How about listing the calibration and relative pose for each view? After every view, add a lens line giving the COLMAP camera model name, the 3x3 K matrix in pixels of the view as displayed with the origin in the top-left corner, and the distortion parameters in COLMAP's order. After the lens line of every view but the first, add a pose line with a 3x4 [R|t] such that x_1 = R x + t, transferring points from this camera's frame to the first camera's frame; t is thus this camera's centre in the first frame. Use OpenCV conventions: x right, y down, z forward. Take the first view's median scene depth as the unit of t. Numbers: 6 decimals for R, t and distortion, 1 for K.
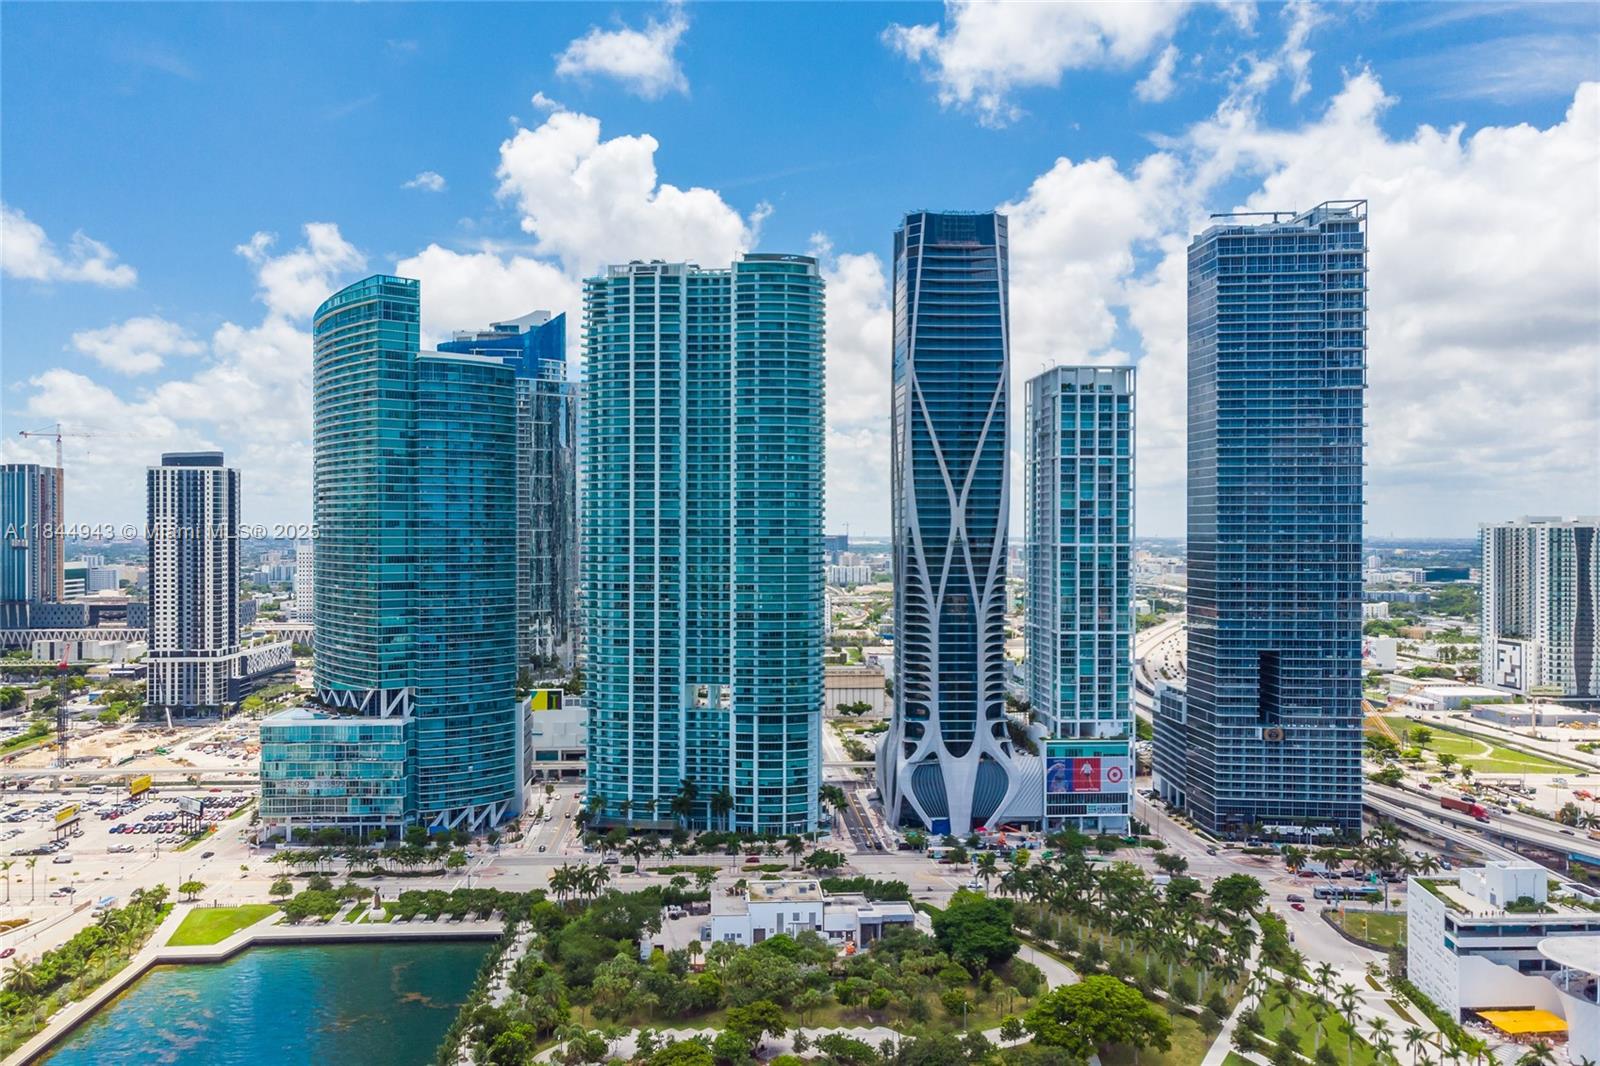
lens RADIAL K [[1227.8, 0, 800.0], [0, 1227.8, 533.0], [0, 0, 1]] dist [-0.000056, 0.007782]
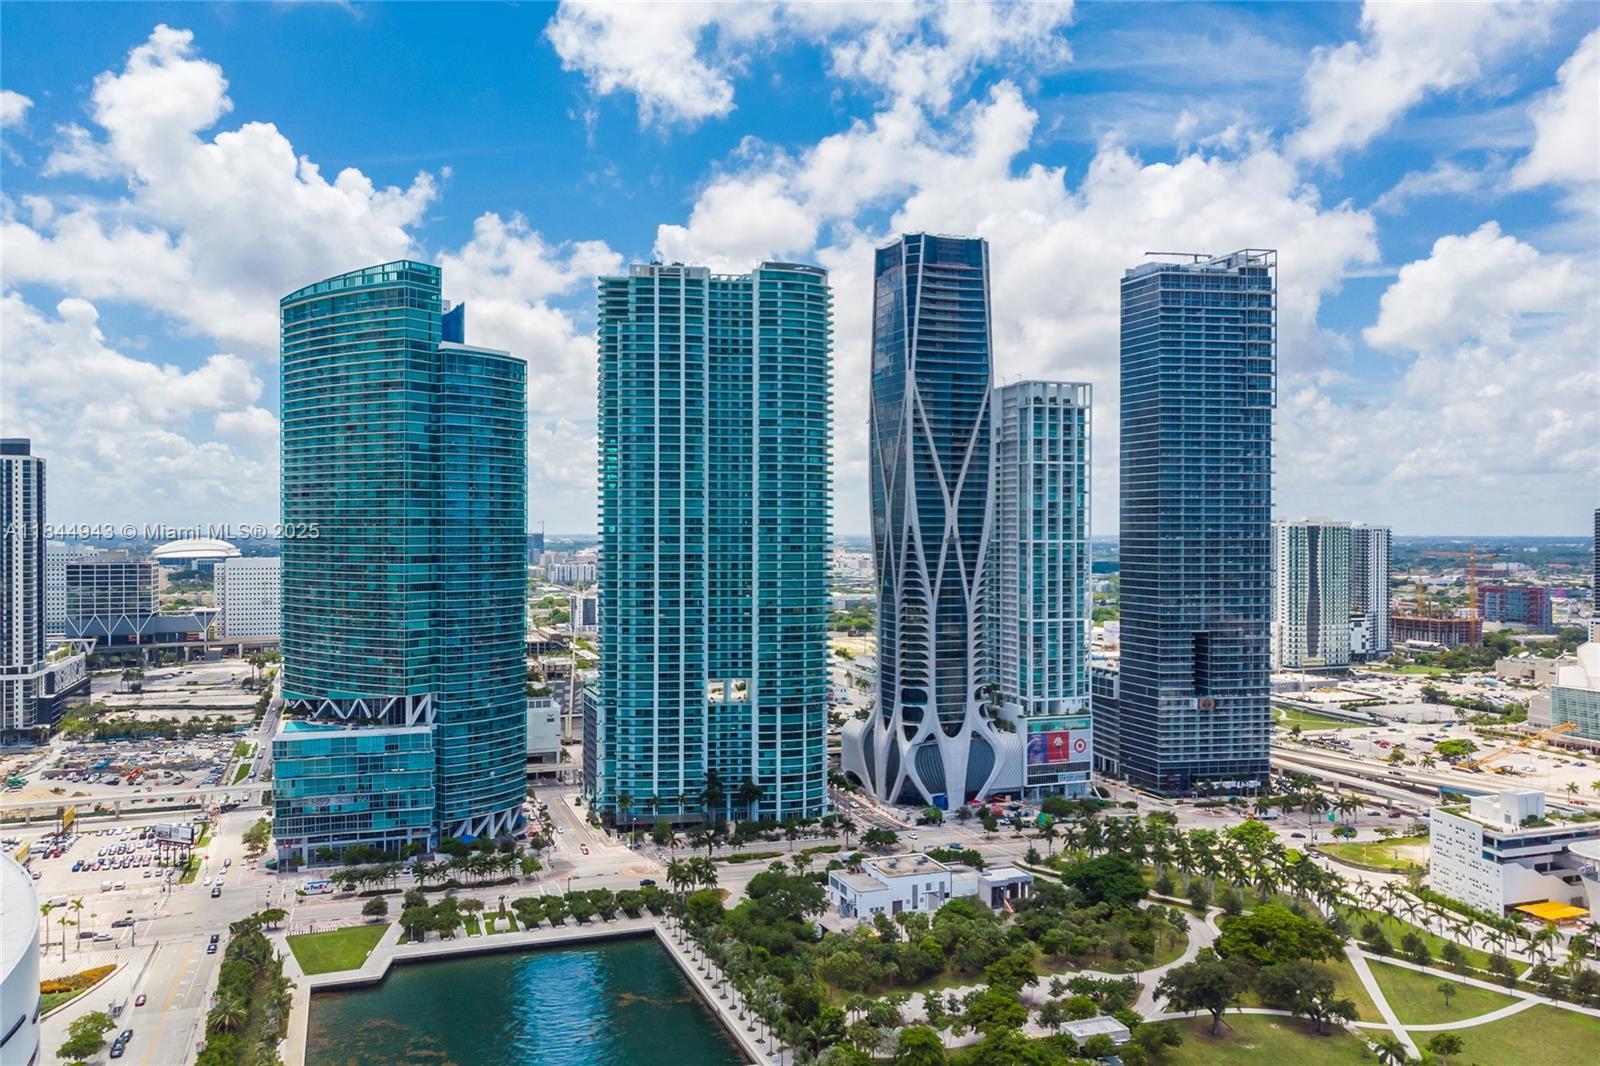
lens RADIAL K [[1227.8, 0, 800.0], [0, 1227.8, 533.0], [0, 0, 1]] dist [-0.000056, 0.007782]
pose [[0.955739, -0.001595, 0.294213, -0.321645], [0.001022, 0.999997, 0.002101, -0.000676], [-0.294215, -0.001708, 0.955738, 0.000799]]
